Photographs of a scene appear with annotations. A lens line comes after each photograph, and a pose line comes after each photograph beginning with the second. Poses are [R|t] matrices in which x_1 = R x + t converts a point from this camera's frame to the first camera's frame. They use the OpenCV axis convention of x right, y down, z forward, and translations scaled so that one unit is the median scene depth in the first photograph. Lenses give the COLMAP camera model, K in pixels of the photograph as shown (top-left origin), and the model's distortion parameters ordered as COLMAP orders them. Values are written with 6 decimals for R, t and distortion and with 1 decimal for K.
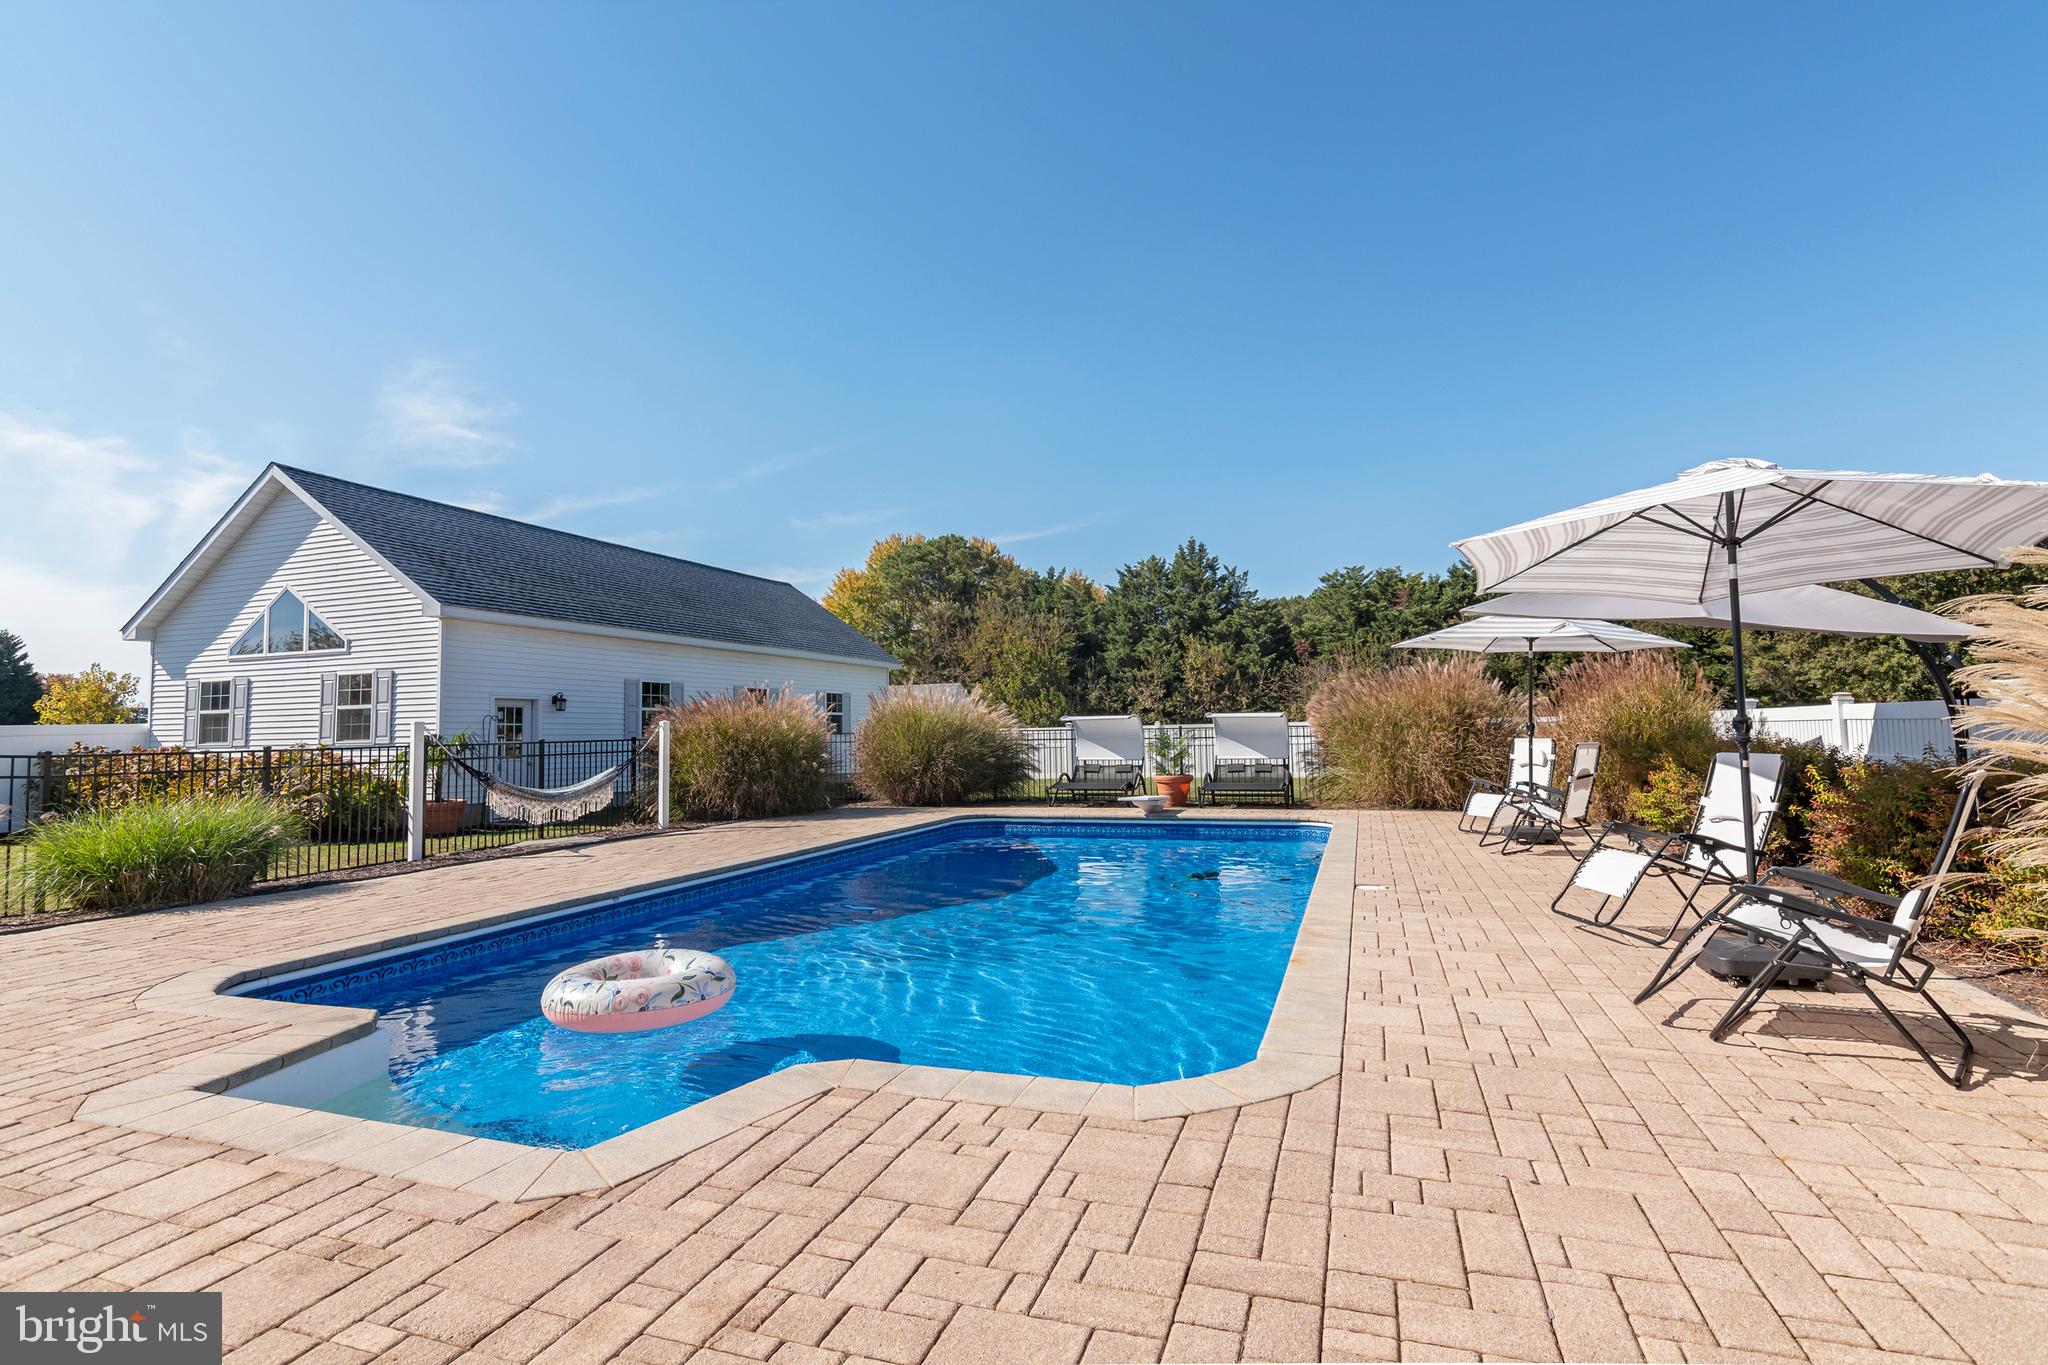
lens RADIAL K [[991.7, 0, 1048.5], [0, 991.7, 685.3], [0, 0, 1]] dist [-0.002624, 0.000650]
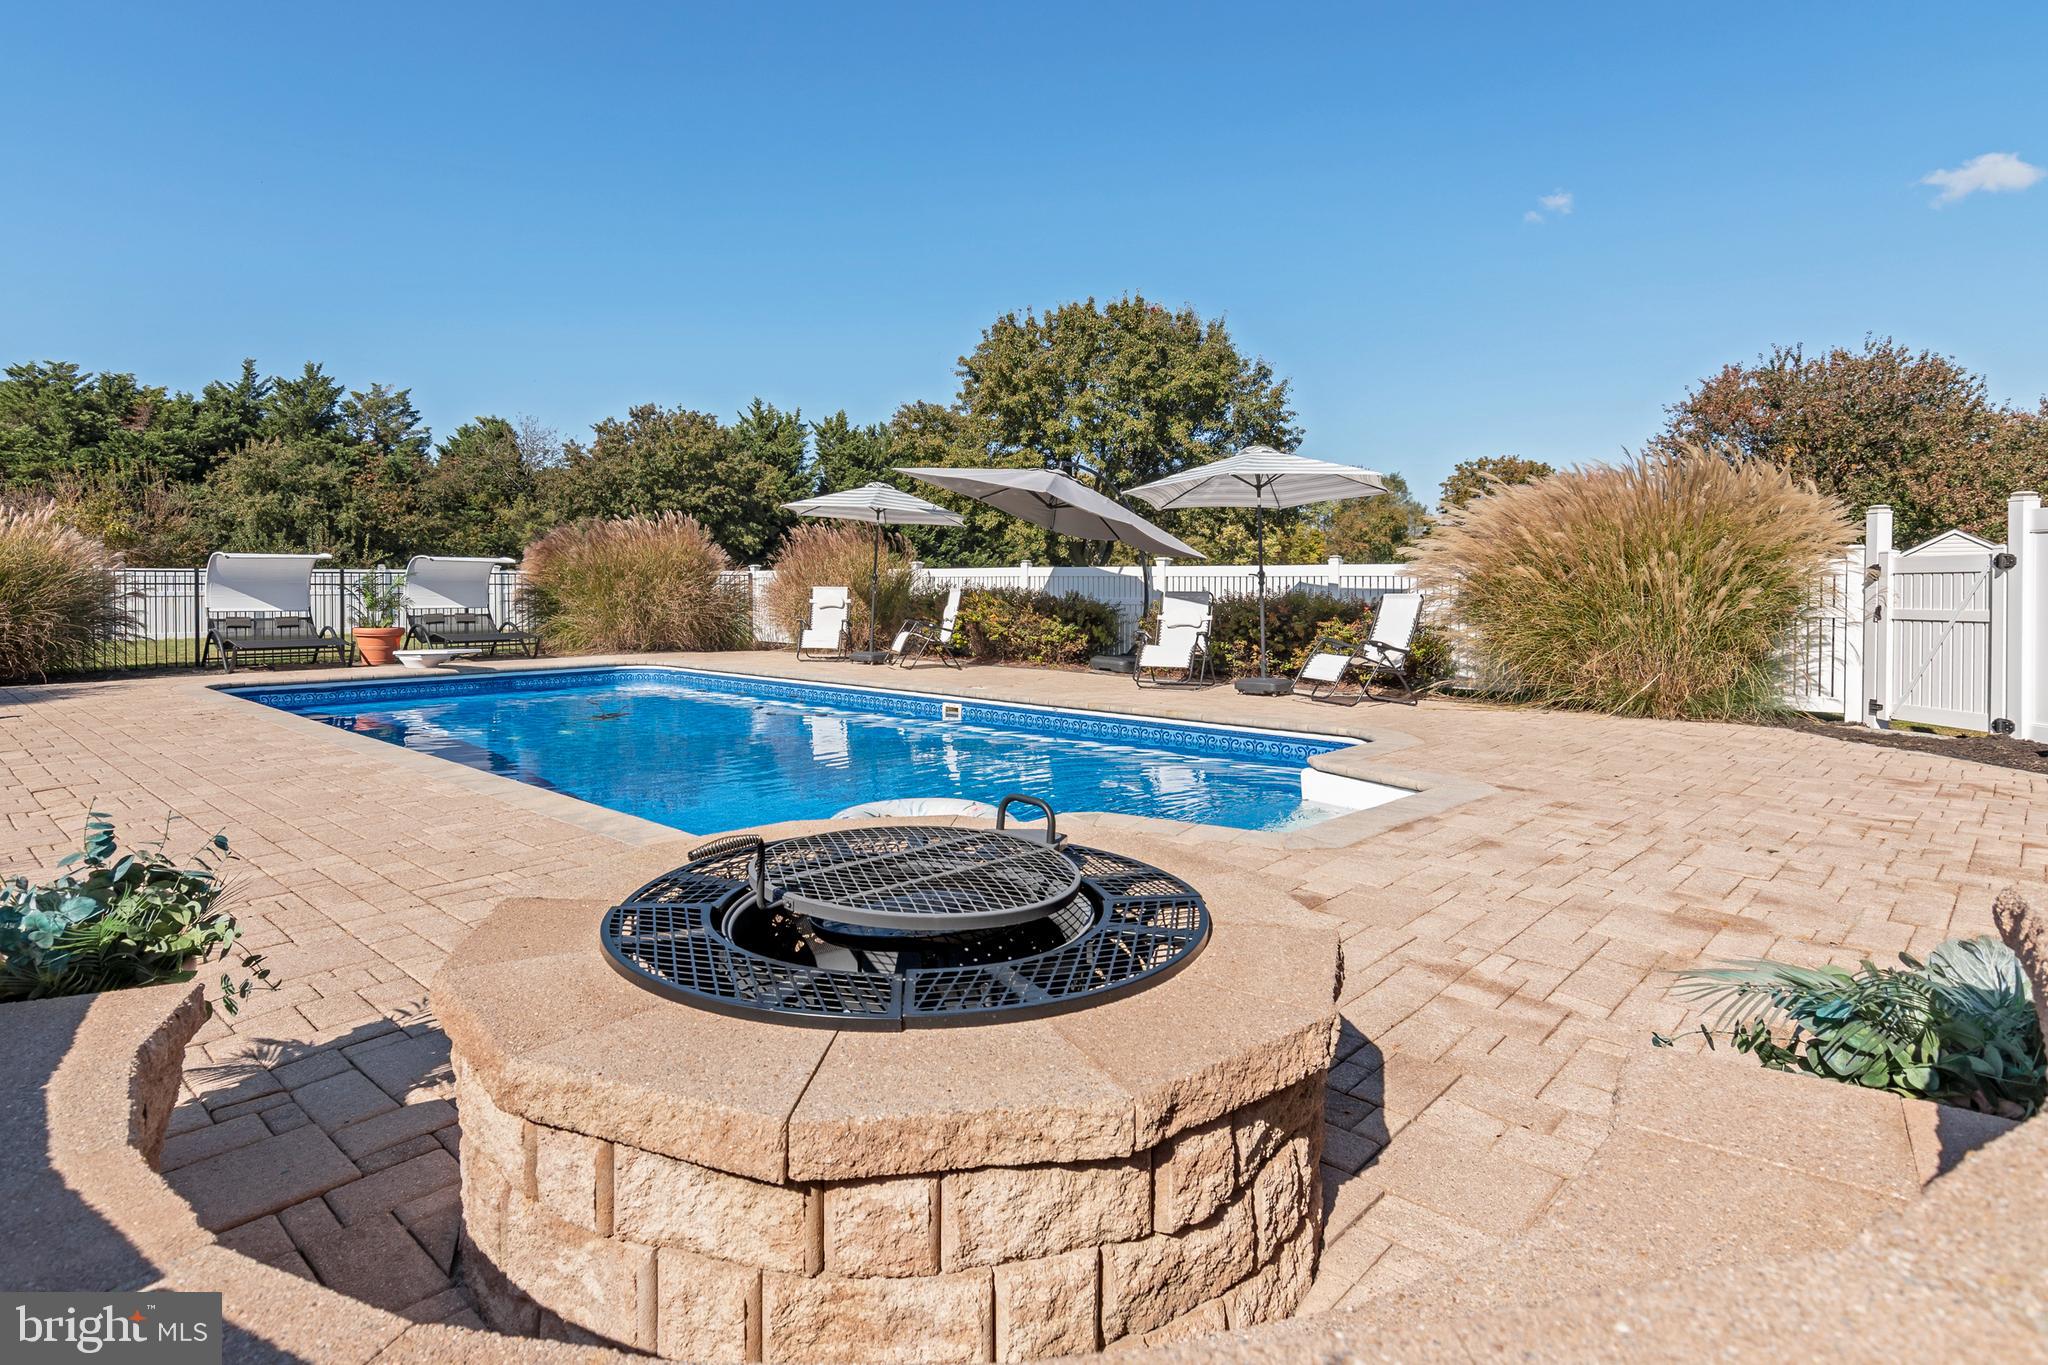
lens RADIAL K [[1072.7, 0, 943.7], [0, 1072.7, 605.4], [0, 0, 1]] dist [0.003242, -0.005240]
pose [[0.469278, -0.001891, 0.883048, -0.423215], [-0.051577, 0.998232, 0.029547, 0.018378], [-0.881543, -0.059410, 0.468351, 0.139514]]
